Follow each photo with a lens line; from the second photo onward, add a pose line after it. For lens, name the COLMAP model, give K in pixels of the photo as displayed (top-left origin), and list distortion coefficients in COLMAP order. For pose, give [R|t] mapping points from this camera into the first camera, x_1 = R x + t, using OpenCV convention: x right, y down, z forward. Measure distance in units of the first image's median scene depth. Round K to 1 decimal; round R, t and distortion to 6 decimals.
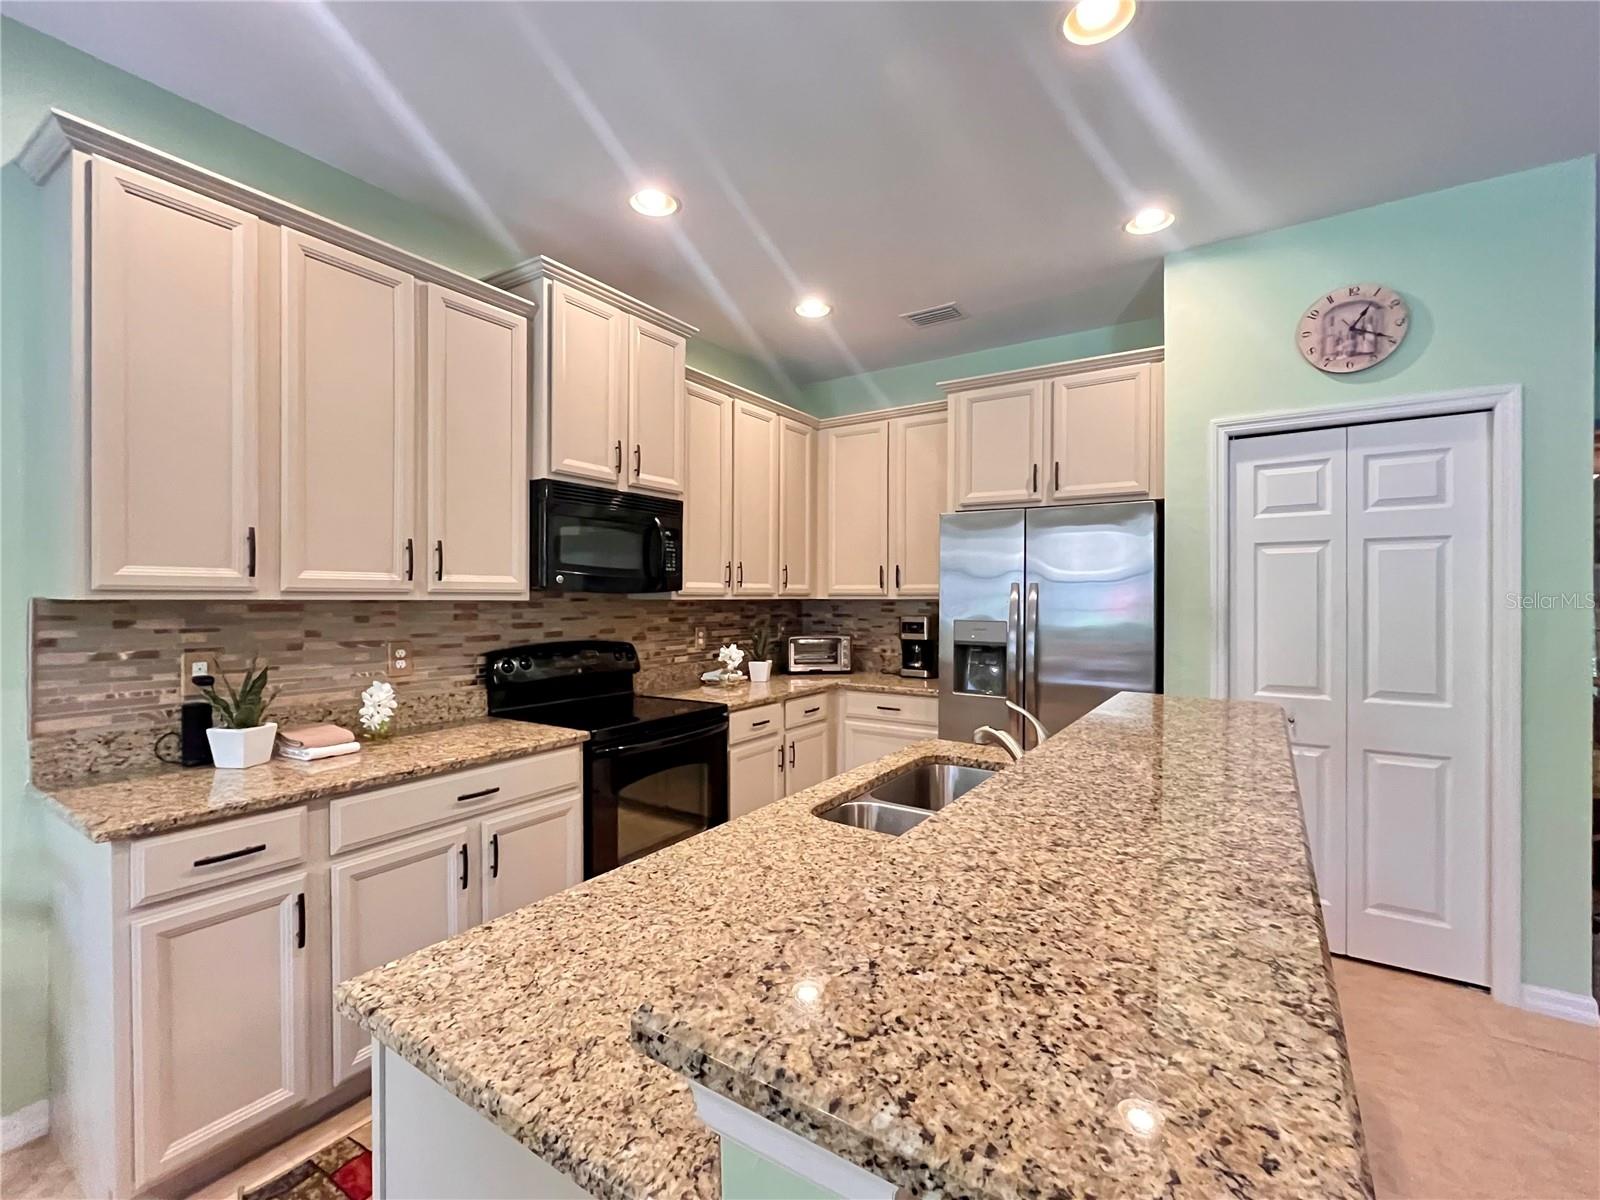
lens RADIAL K [[699.5, 0, 797.6], [0, 699.5, 604.1], [0, 0, 1]] dist [-0.003077, 0.000000]
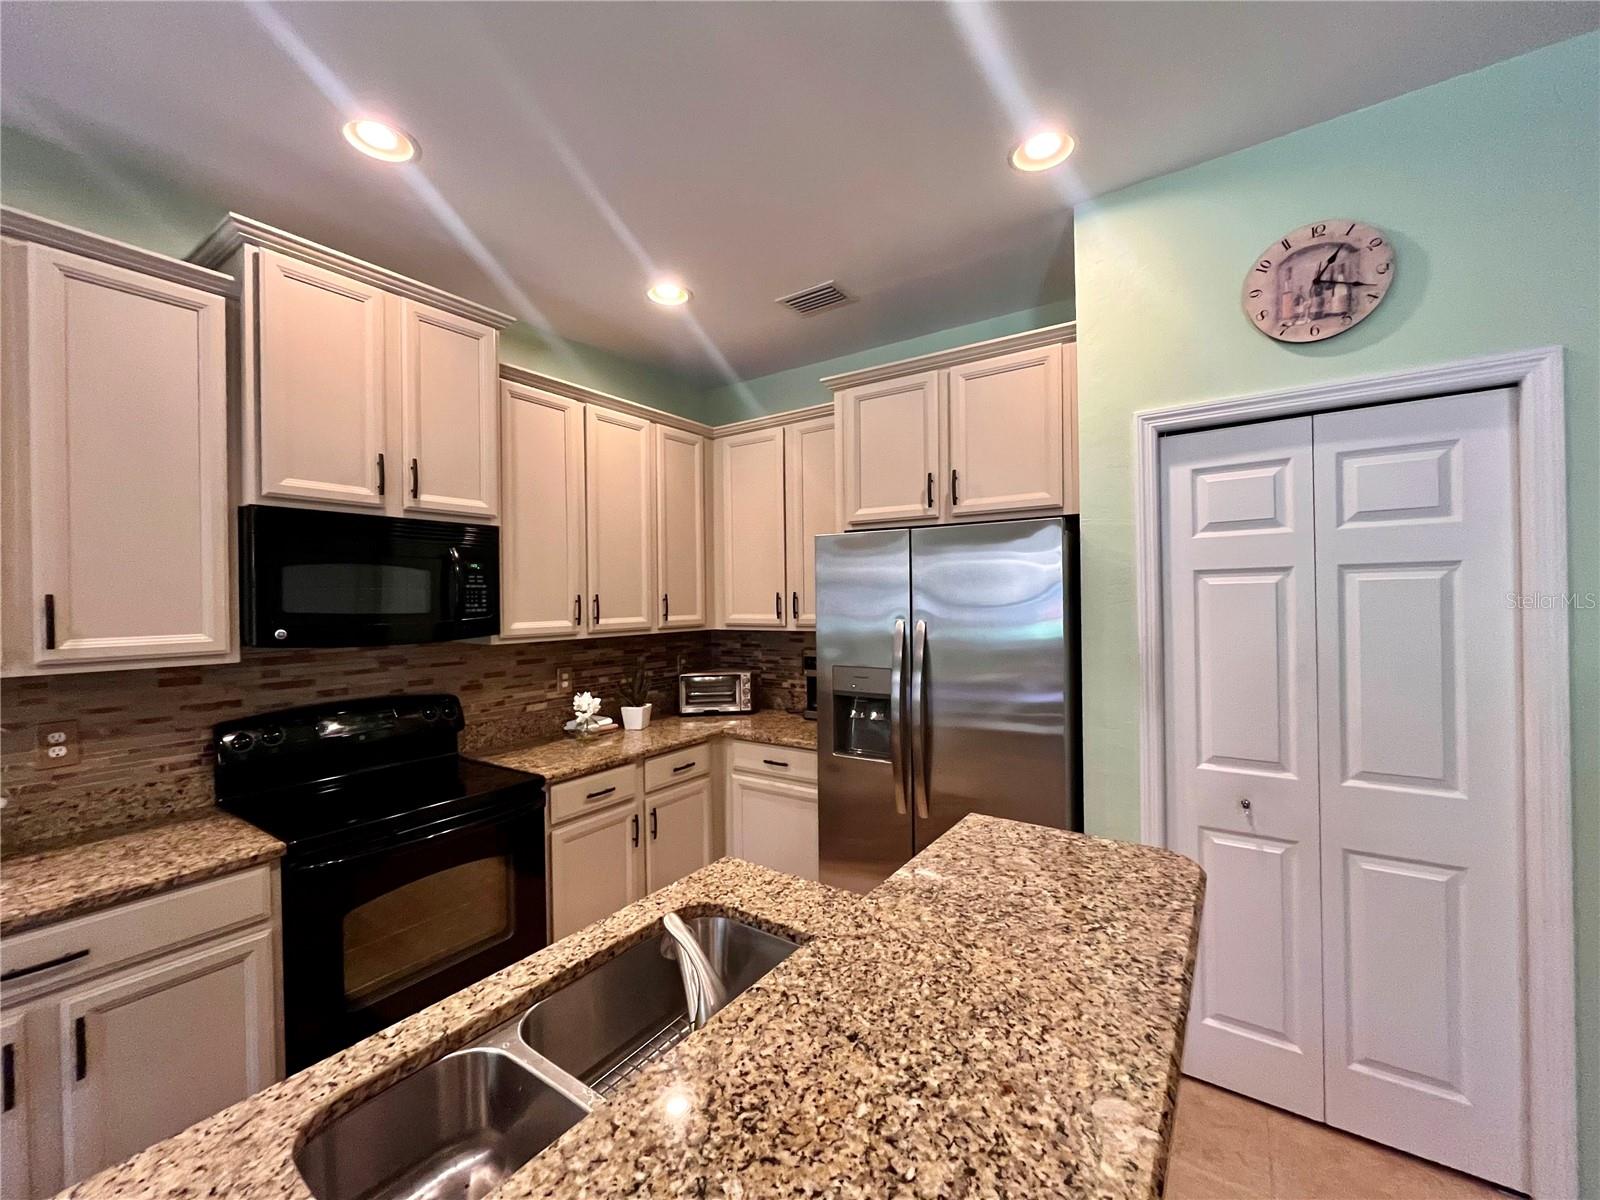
lens RADIAL K [[645.0, 0, 797.4], [0, 645.0, 603.2], [0, 0, 1]] dist [-0.002566, -0.000352]
pose [[0.999674, -0.015429, -0.020350, 0.241677], [0.015333, 0.999871, -0.004847, -0.056632], [0.020422, 0.004534, 0.999781, 0.294491]]
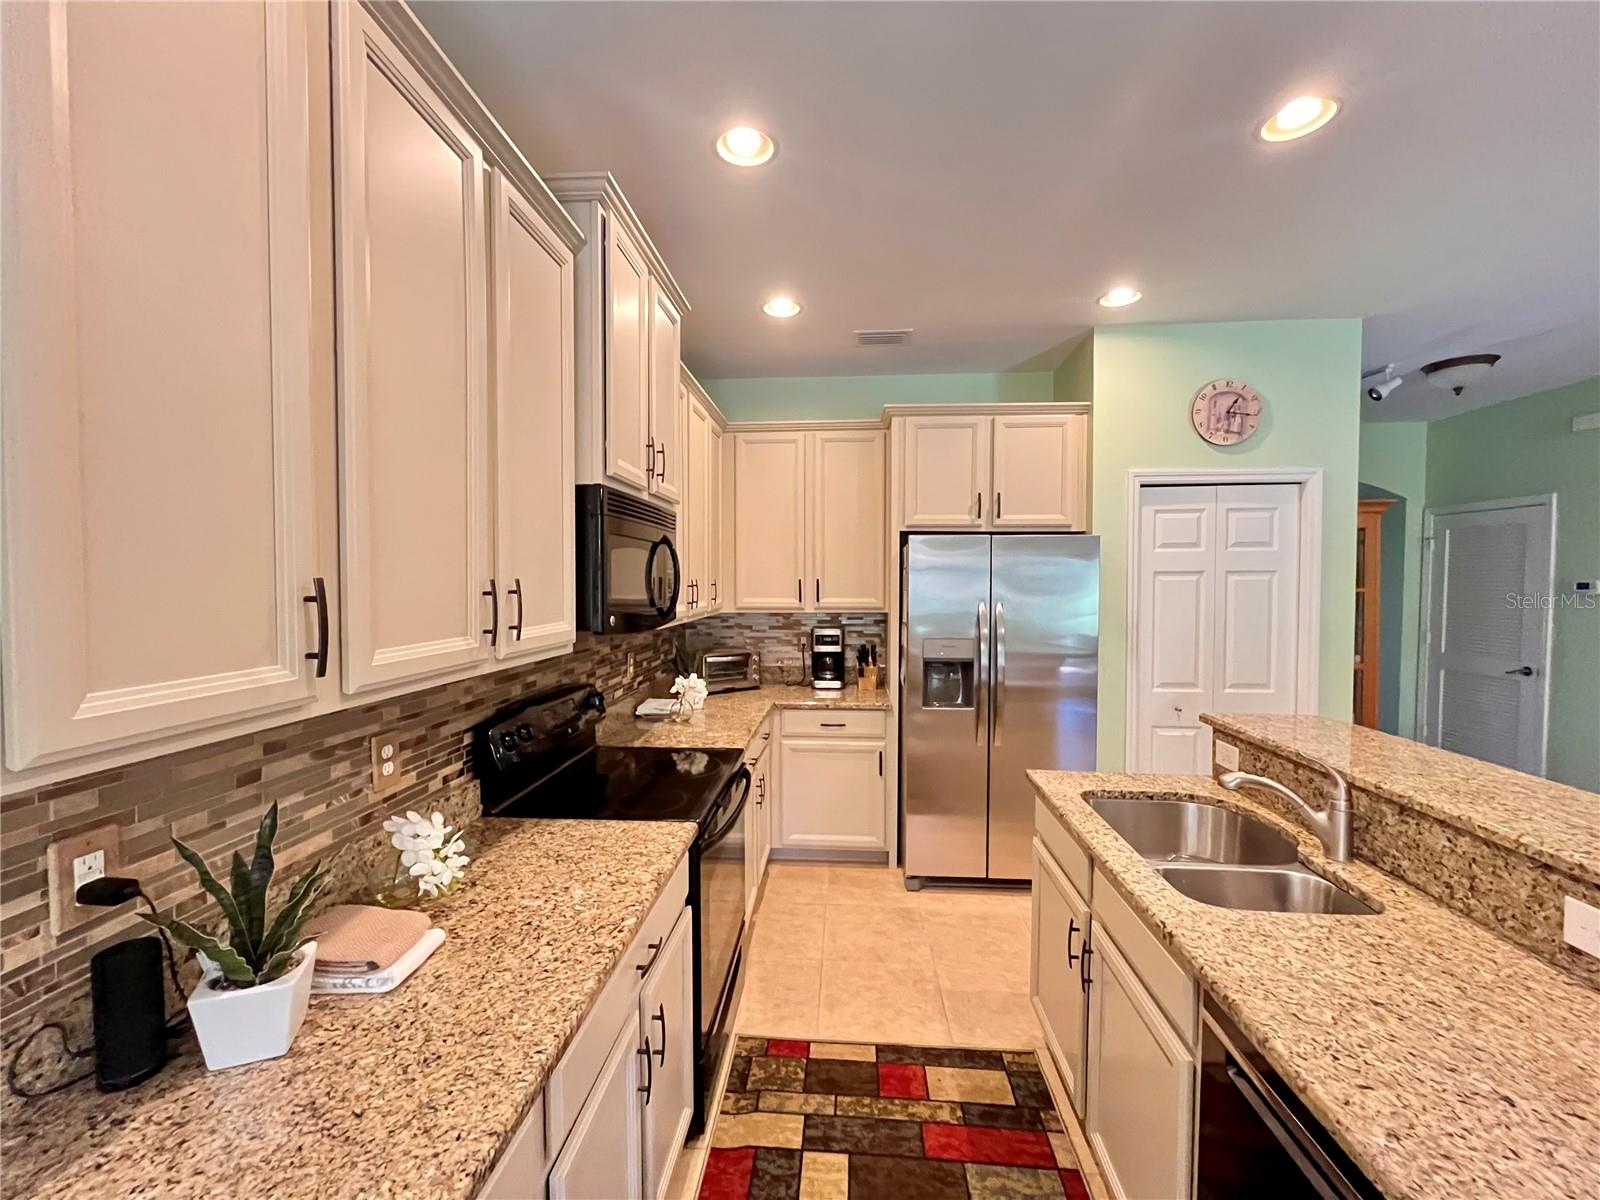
lens RADIAL K [[645.0, 0, 797.4], [0, 645.0, 603.2], [0, 0, 1]] dist [-0.002566, -0.000352]
pose [[0.876948, -0.020649, 0.480141, -0.487664], [0.007820, 0.999557, 0.028704, -0.071260], [-0.480521, -0.021417, 0.876722, 0.300356]]
